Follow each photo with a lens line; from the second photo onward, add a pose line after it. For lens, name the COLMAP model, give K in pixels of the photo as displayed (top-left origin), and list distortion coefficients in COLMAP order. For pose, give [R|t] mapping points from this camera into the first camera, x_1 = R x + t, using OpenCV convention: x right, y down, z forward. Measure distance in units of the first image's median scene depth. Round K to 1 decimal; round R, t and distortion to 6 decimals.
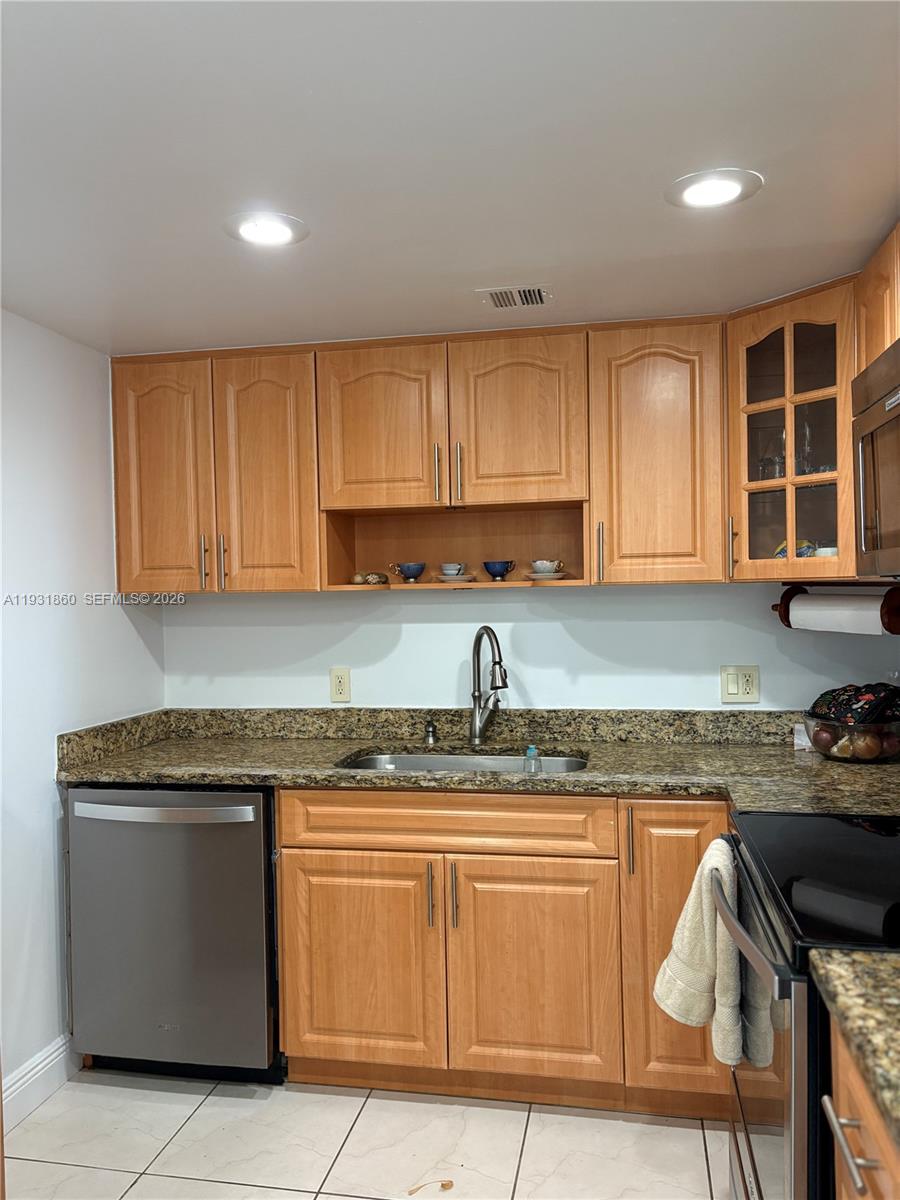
lens RADIAL K [[897.3, 0, 448.2], [0, 897.3, 614.2], [0, 0, 1]] dist [0.068607, -0.145760]
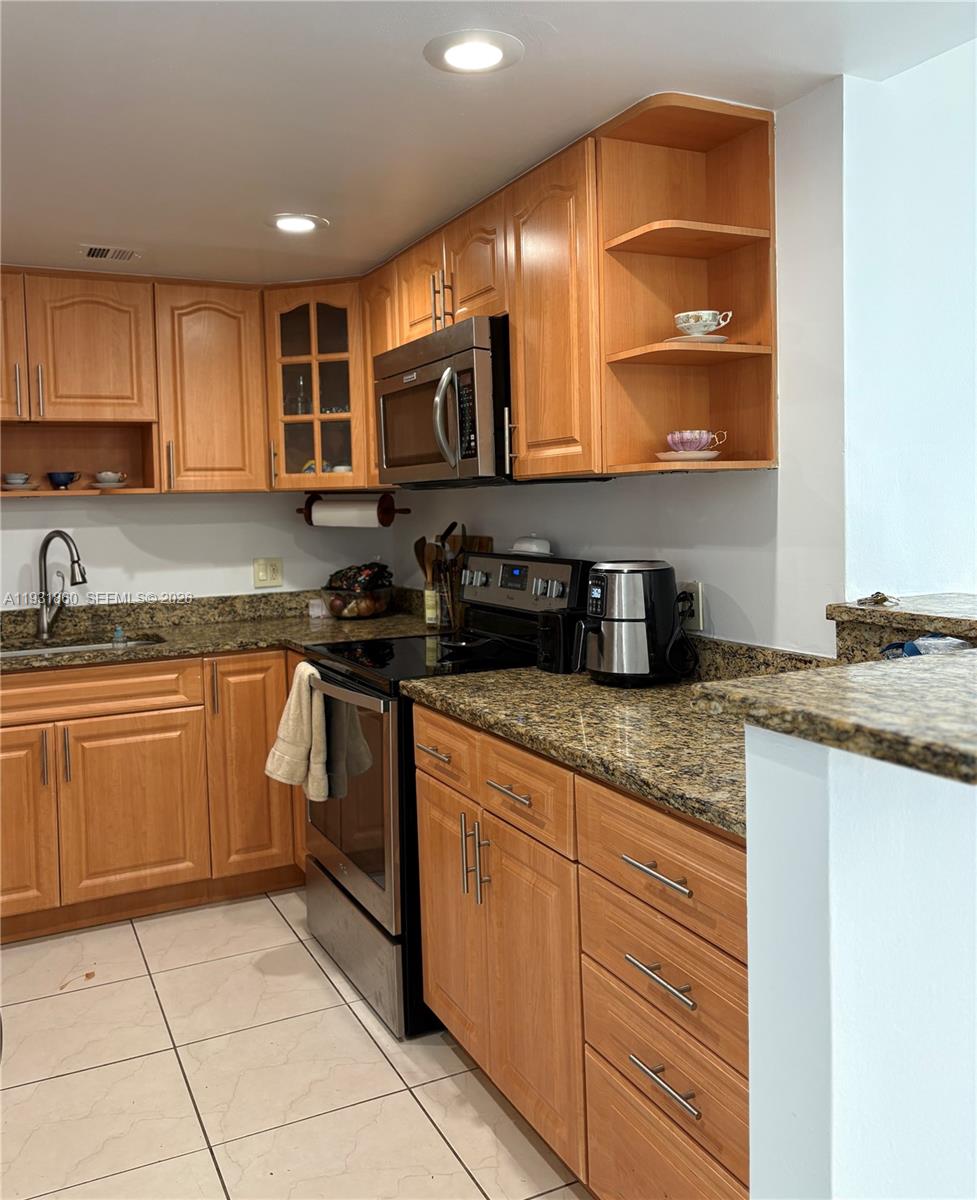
lens RADIAL K [[989.4, 0, 488.5], [0, 989.4, 600.0], [0, 0, 1]] dist [-0.082392, -0.002444]
pose [[0.791492, -0.054329, 0.608760, -0.311930], [0.017876, 0.997673, 0.065796, 0.033870], [-0.610918, -0.041195, 0.790621, -0.326528]]
